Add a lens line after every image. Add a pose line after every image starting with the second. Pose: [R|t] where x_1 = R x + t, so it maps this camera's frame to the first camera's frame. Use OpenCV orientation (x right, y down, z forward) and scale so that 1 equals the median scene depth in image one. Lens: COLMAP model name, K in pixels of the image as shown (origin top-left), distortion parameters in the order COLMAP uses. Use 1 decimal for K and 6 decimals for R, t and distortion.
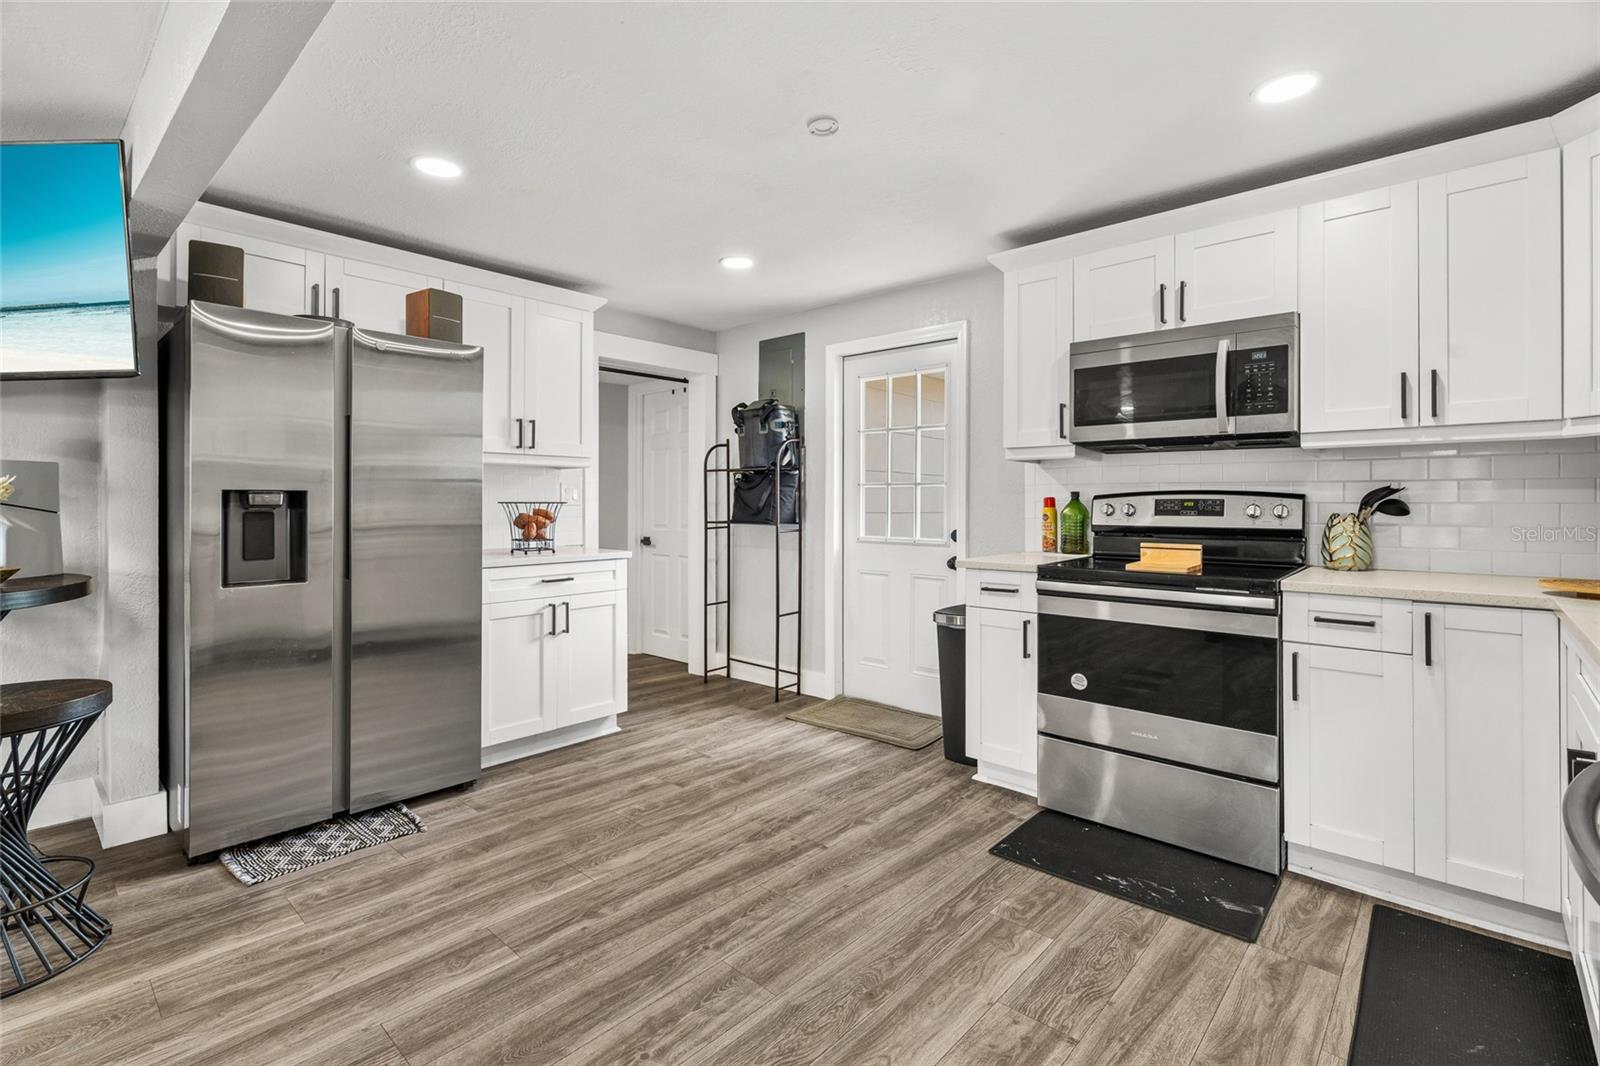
lens RADIAL K [[729.6, 0, 809.3], [0, 729.6, 503.2], [0, 0, 1]] dist [-0.006405, 0.002705]
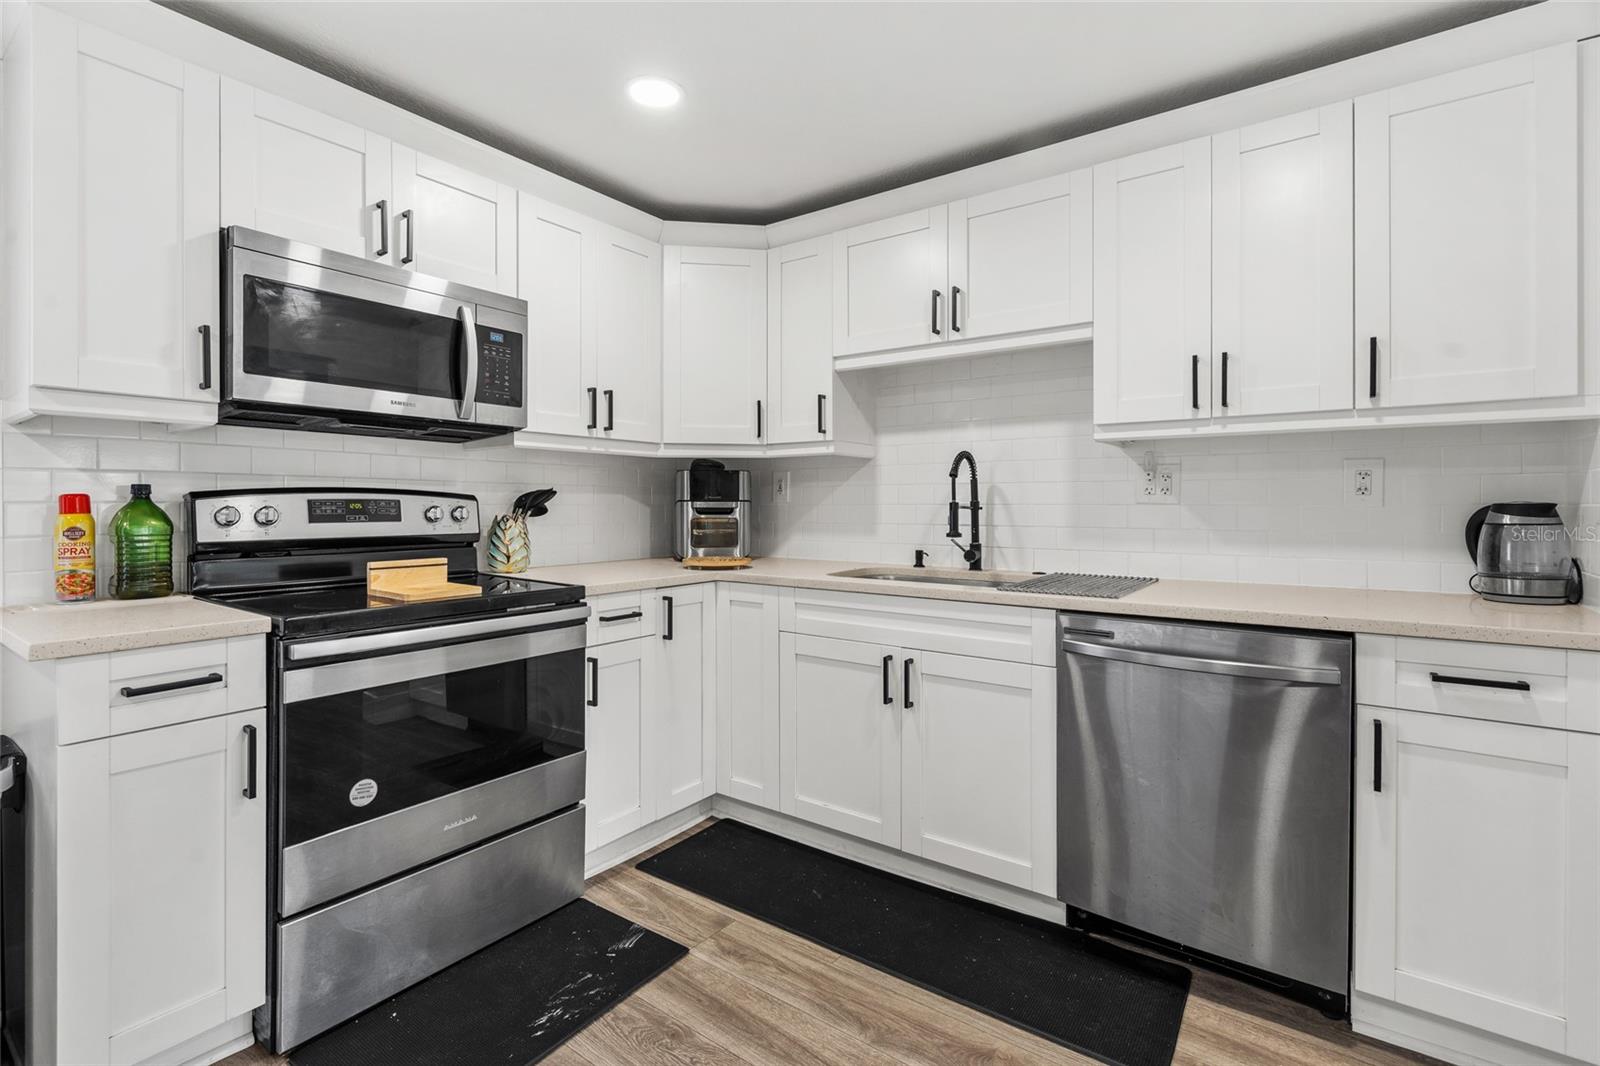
lens RADIAL K [[729.6, 0, 793.9], [0, 729.6, 506.9], [0, 0, 1]] dist [-0.006405, 0.002705]
pose [[-0.094538, -0.002066, 0.995519, -0.310966], [0.001300, 0.999997, 0.002199, 0.001189], [-0.995520, 0.001502, -0.094535, 0.771620]]
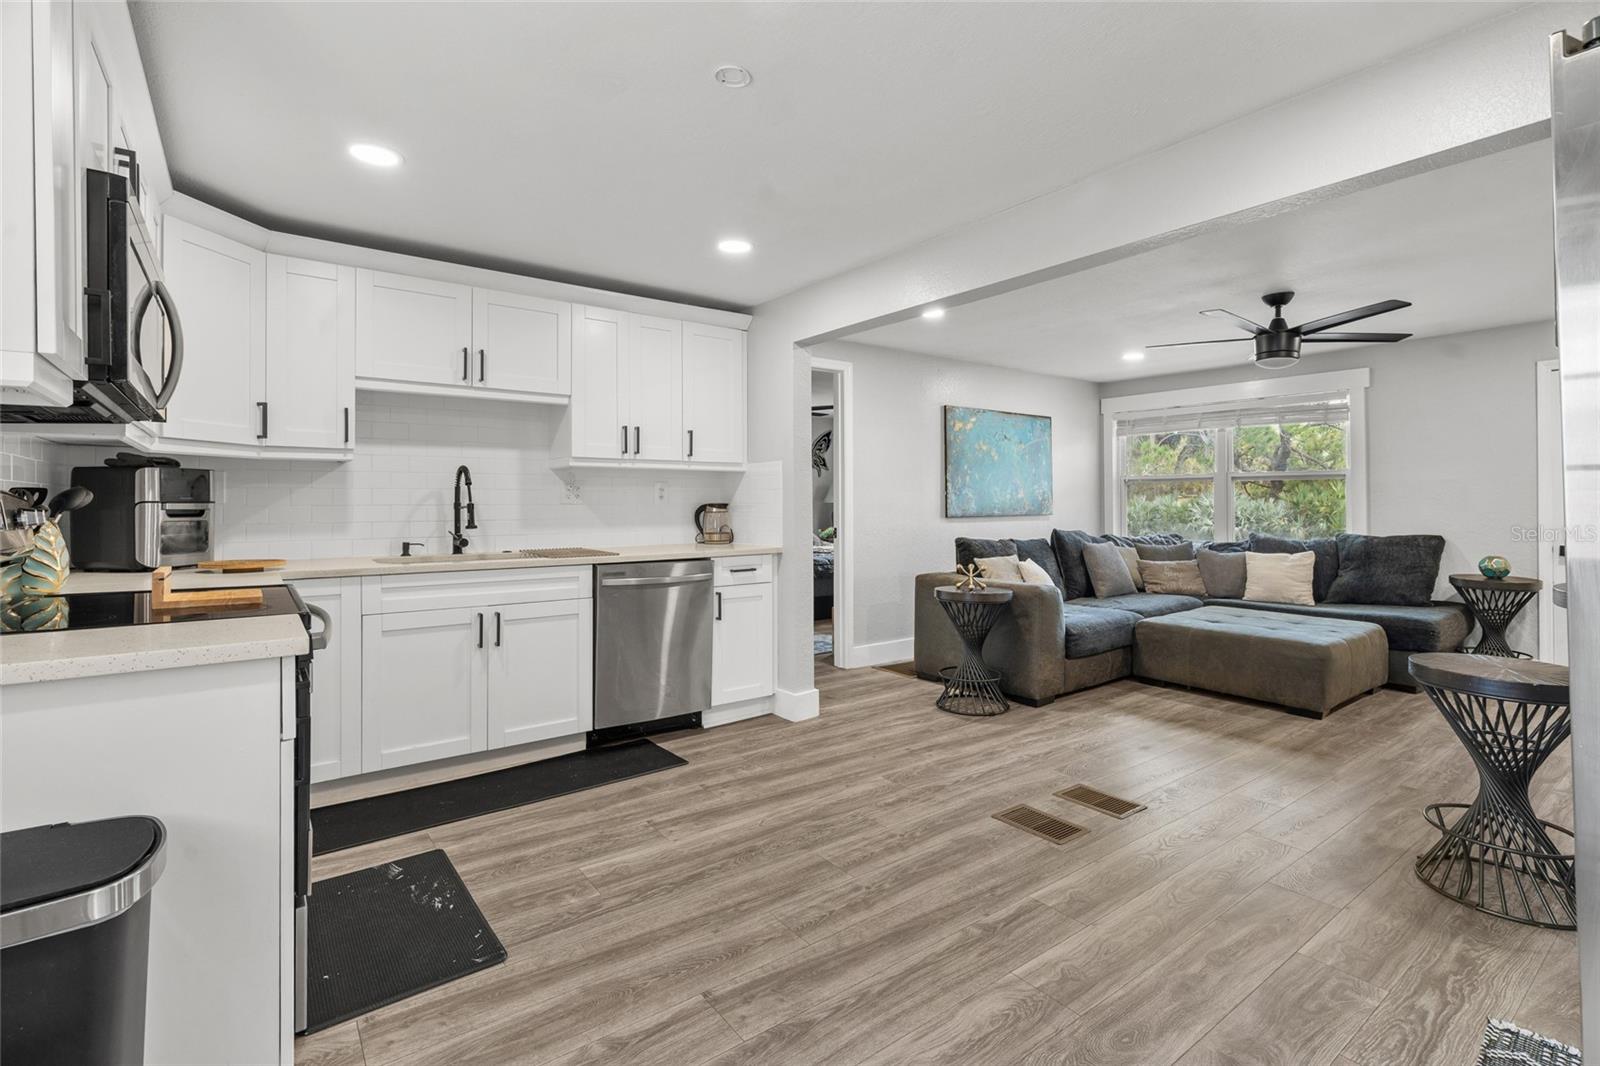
lens RADIAL K [[729.6, 0, 793.9], [0, 729.6, 504.0], [0, 0, 1]] dist [-0.006405, 0.002705]
pose [[-0.977153, 0.004550, 0.212489, -0.219057], [0.004913, 0.999987, 0.001178, -0.000434], [-0.212481, 0.002195, -0.977163, 1.713492]]
